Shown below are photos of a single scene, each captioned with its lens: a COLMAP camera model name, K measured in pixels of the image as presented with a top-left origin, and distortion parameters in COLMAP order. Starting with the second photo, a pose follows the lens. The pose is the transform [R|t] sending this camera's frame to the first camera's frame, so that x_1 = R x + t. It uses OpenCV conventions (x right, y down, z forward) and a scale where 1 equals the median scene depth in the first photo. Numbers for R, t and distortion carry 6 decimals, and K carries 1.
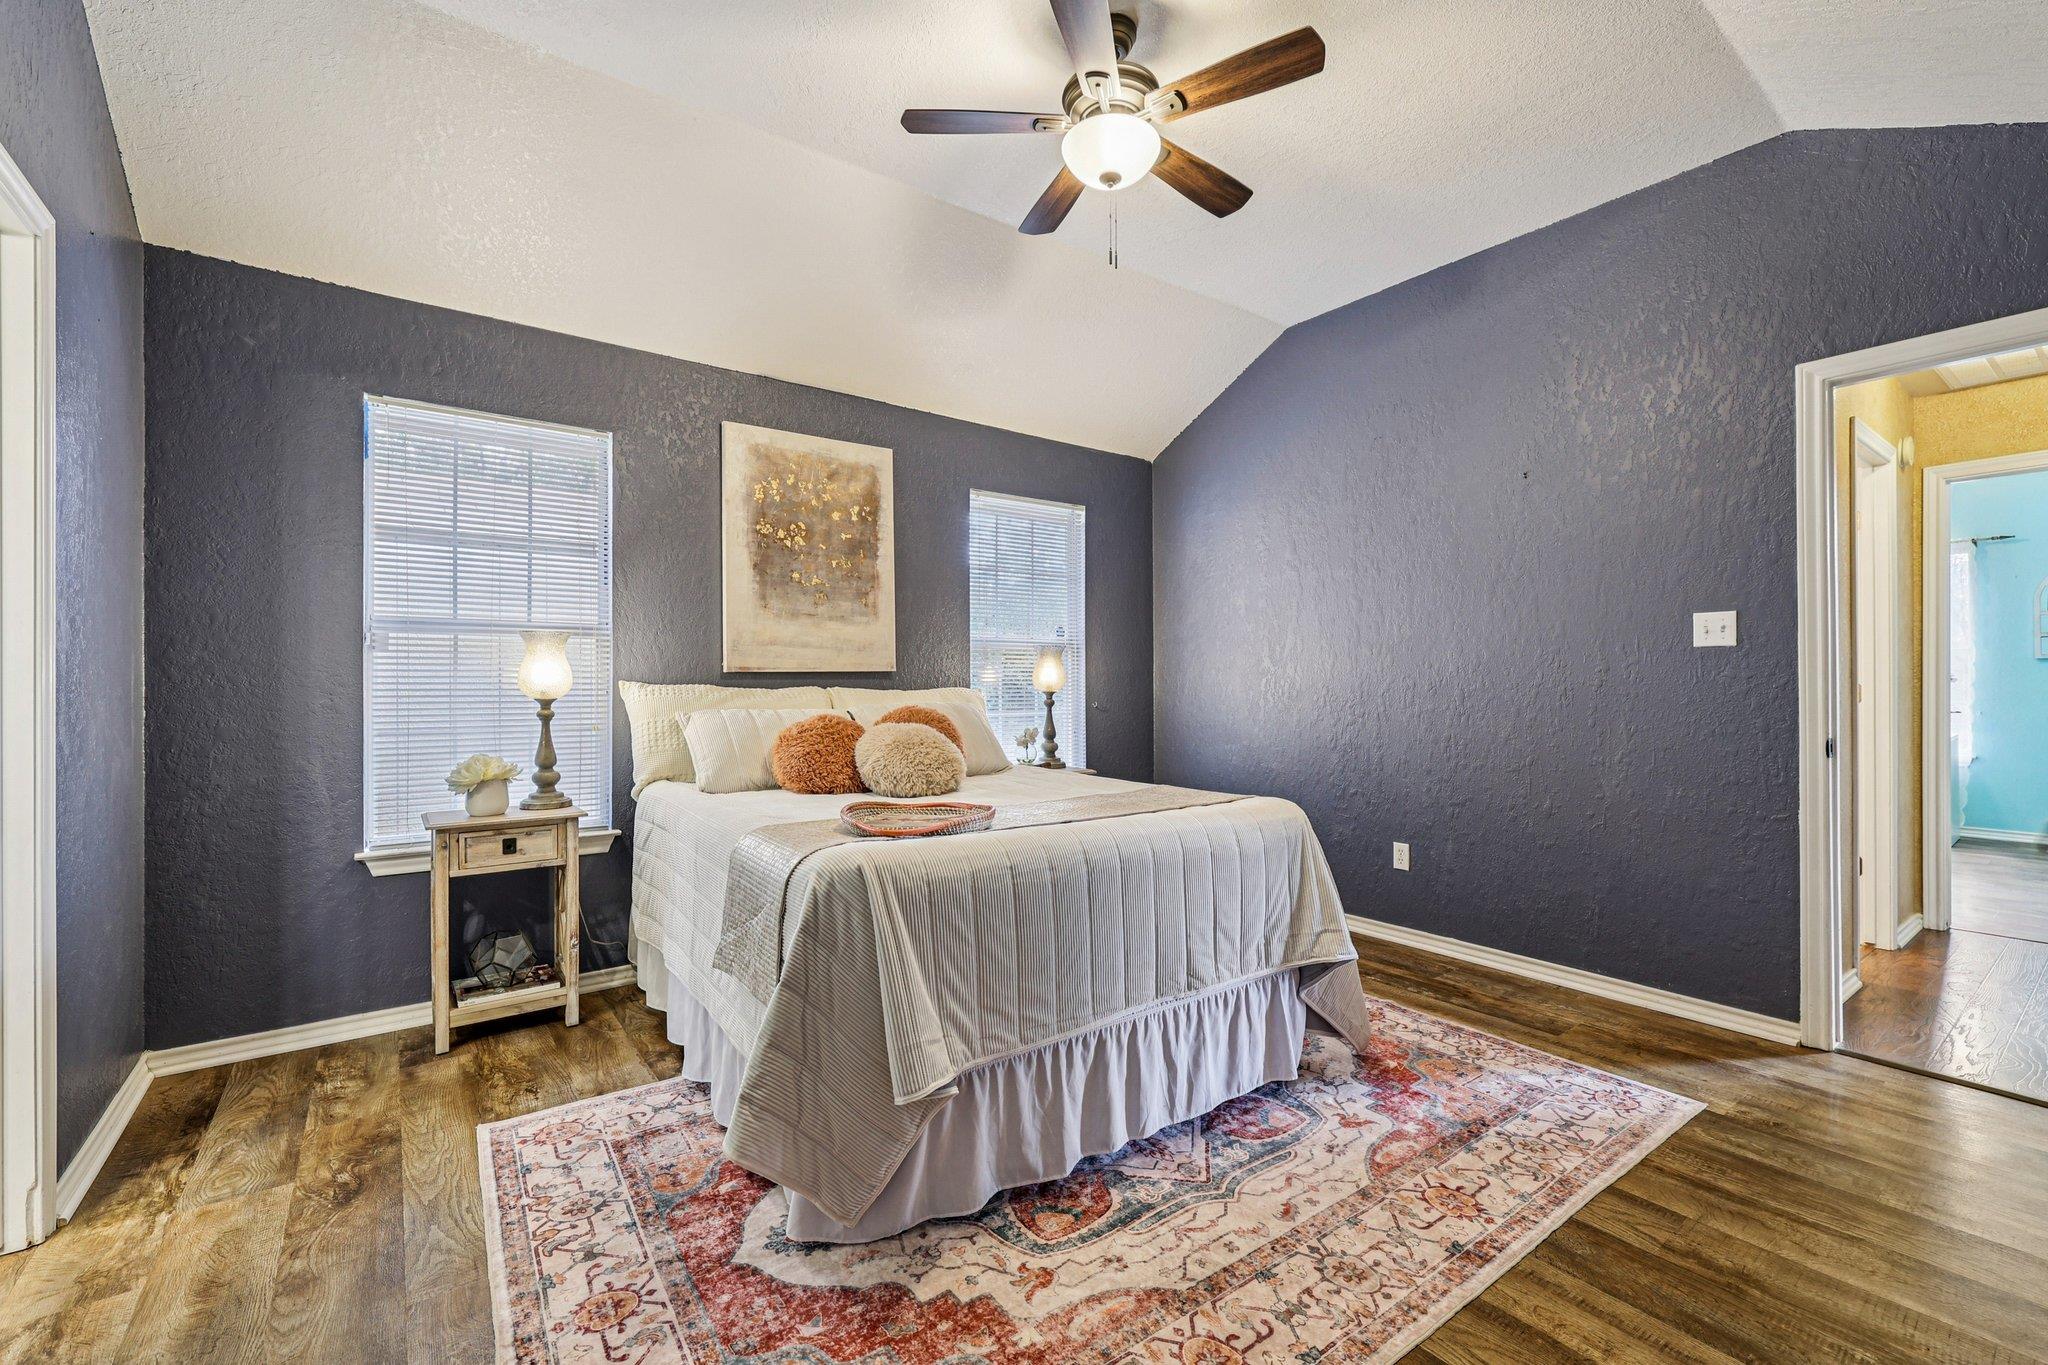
lens RADIAL K [[862.1, 0, 1027.7], [0, 862.1, 686.7], [0, 0, 1]] dist [-0.004746, 0.002659]
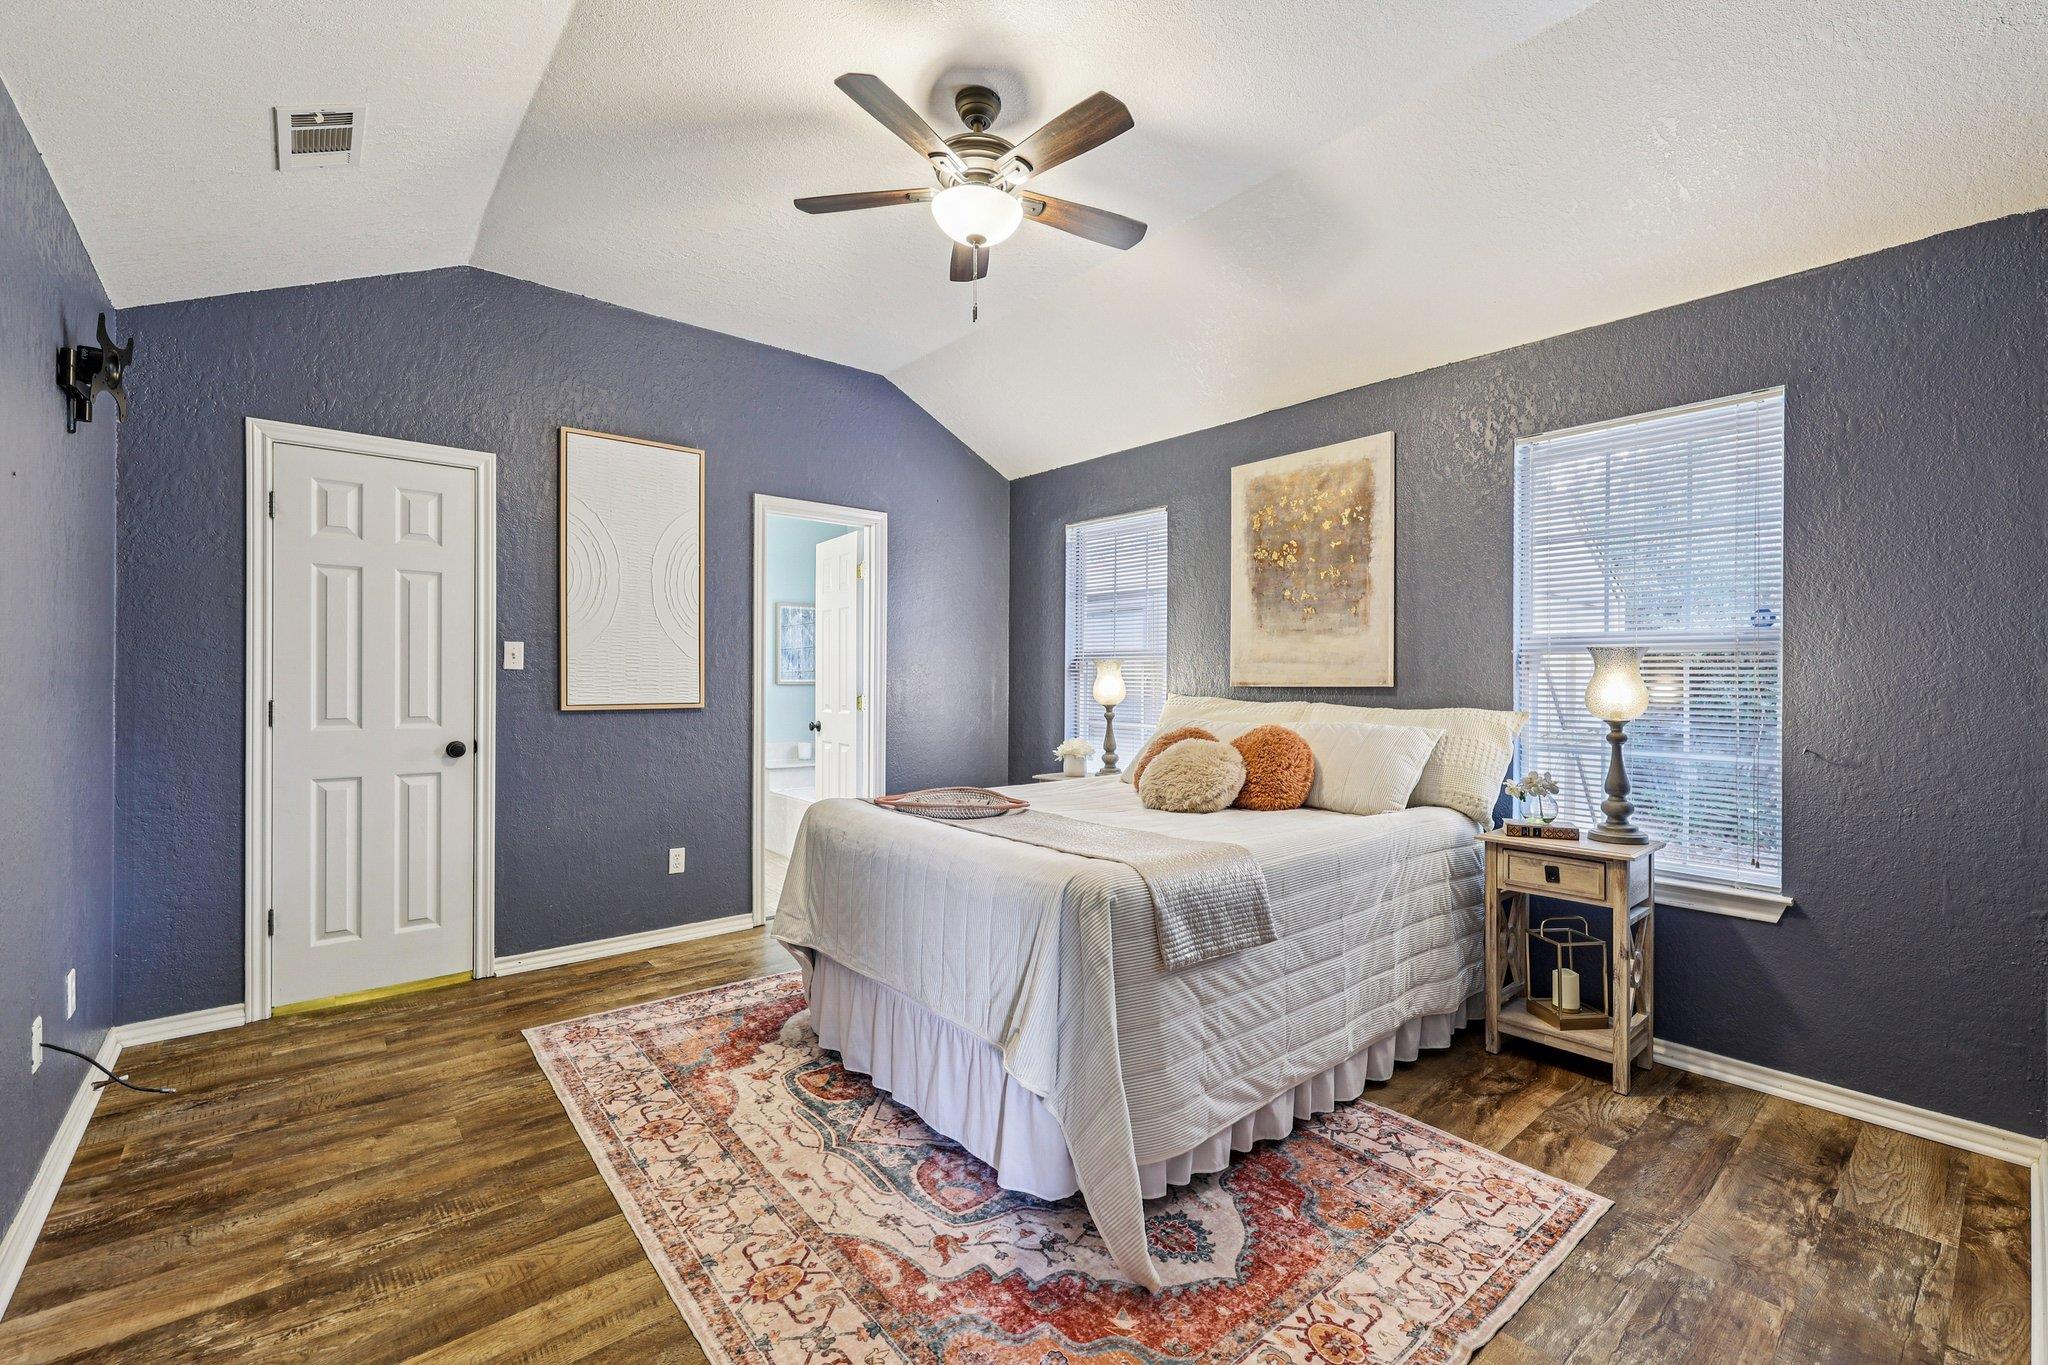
lens RADIAL K [[862.1, 0, 1025.8], [0, 862.1, 681.3], [0, 0, 1]] dist [-0.004746, 0.002659]
pose [[0.065007, 0.005064, -0.997872, 0.837488], [-0.008540, 0.999953, 0.004519, -0.029277], [0.997848, 0.008228, 0.065047, 0.705529]]
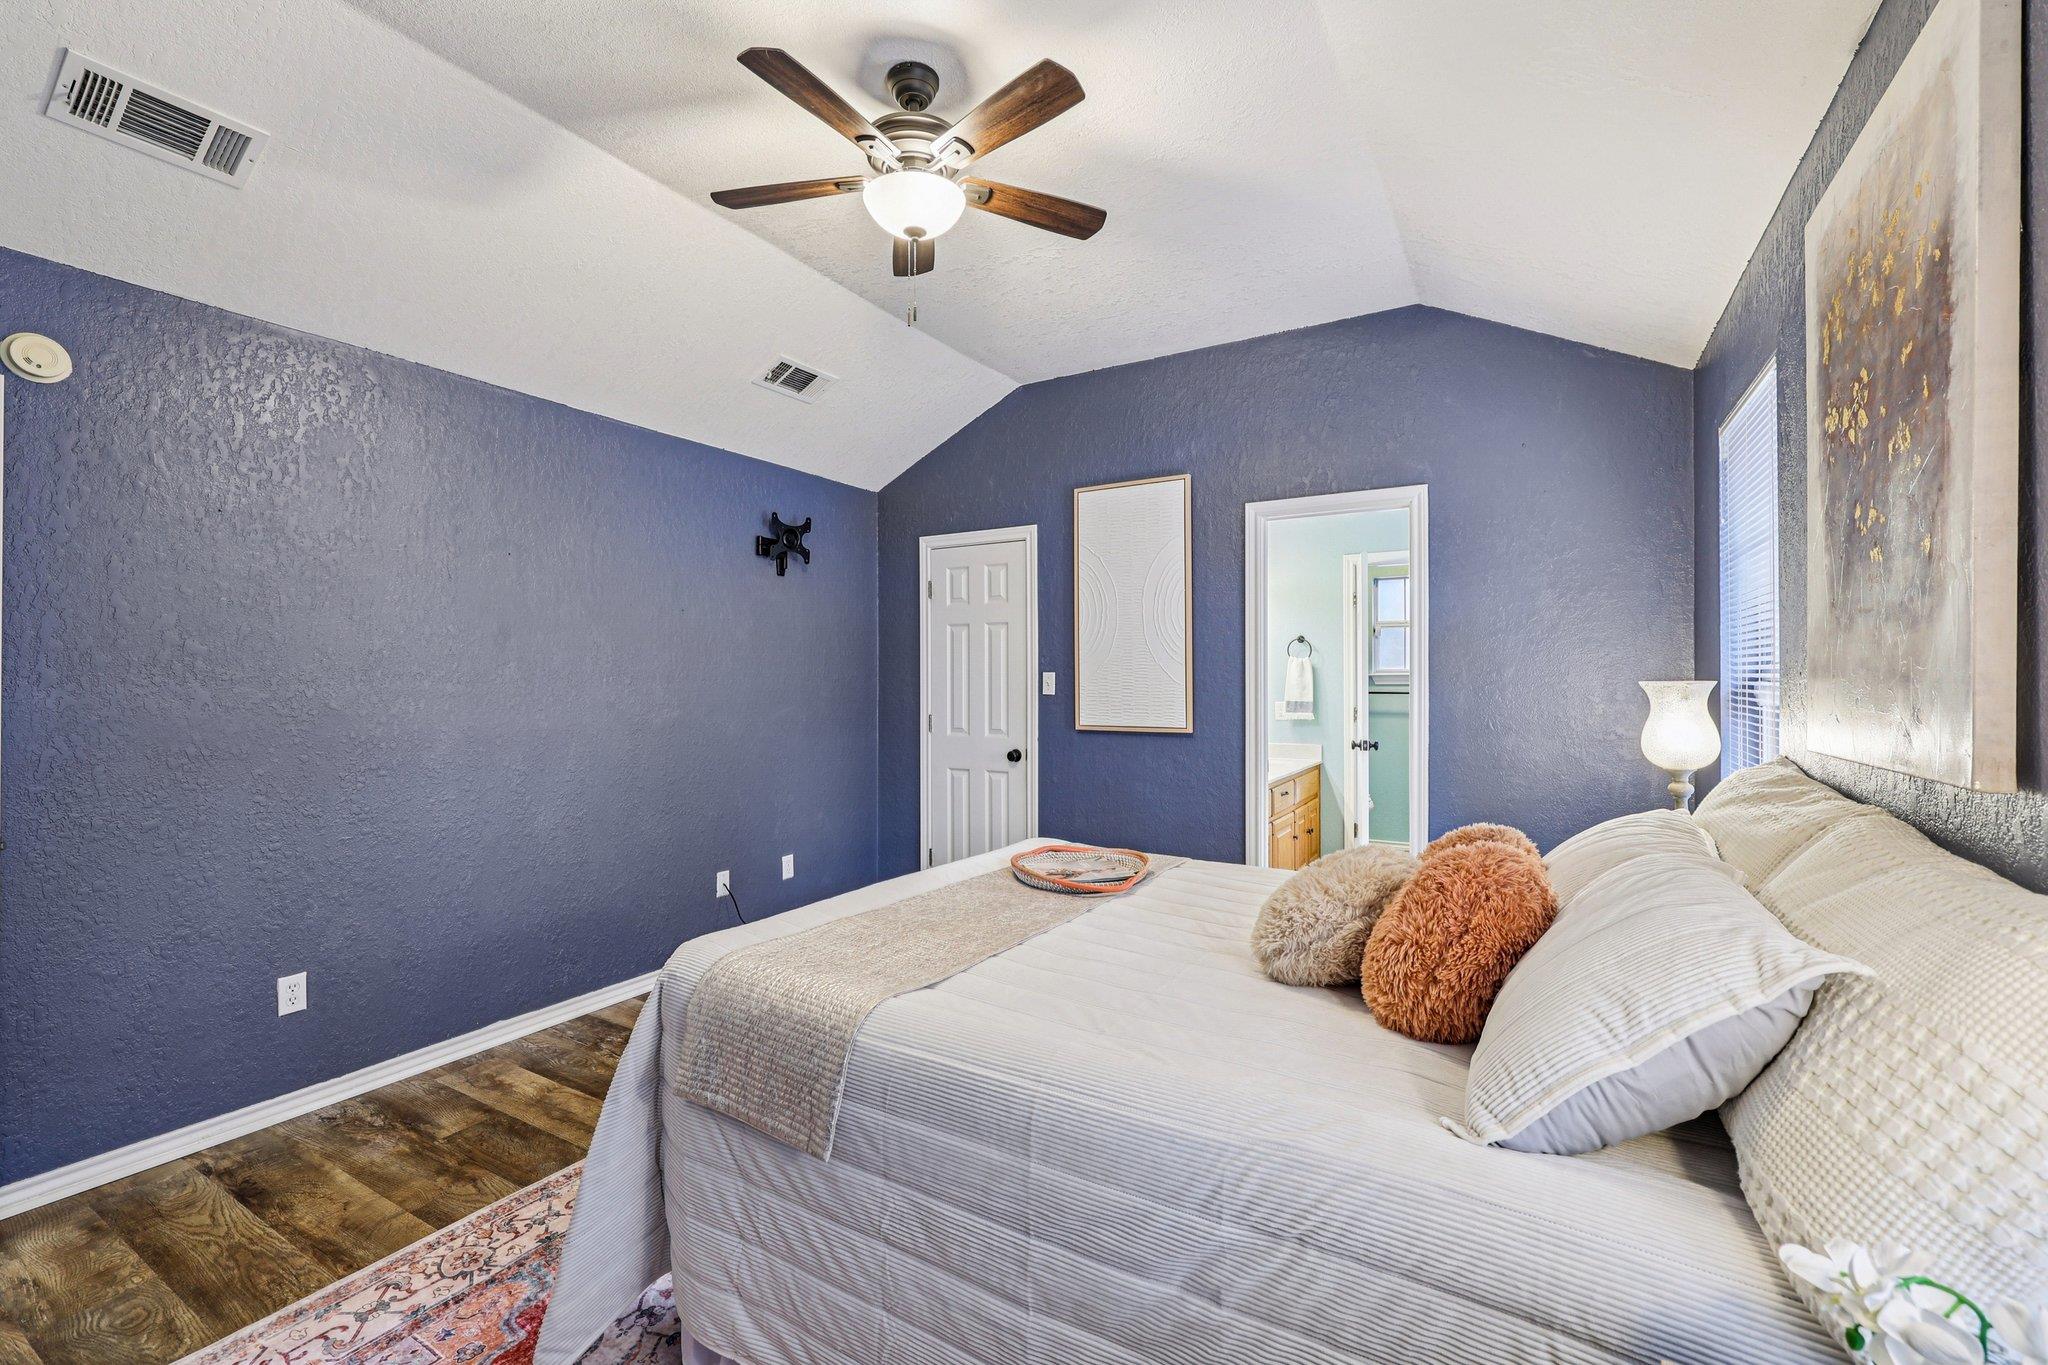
lens RADIAL K [[862.1, 0, 1018.0], [0, 862.1, 673.3], [0, 0, 1]] dist [-0.004746, 0.002659]
pose [[-0.922900, 0.001631, -0.385036, 0.261382], [0.002067, 0.999998, -0.000719, -0.066927], [0.385034, -0.001460, -0.922901, 1.370414]]
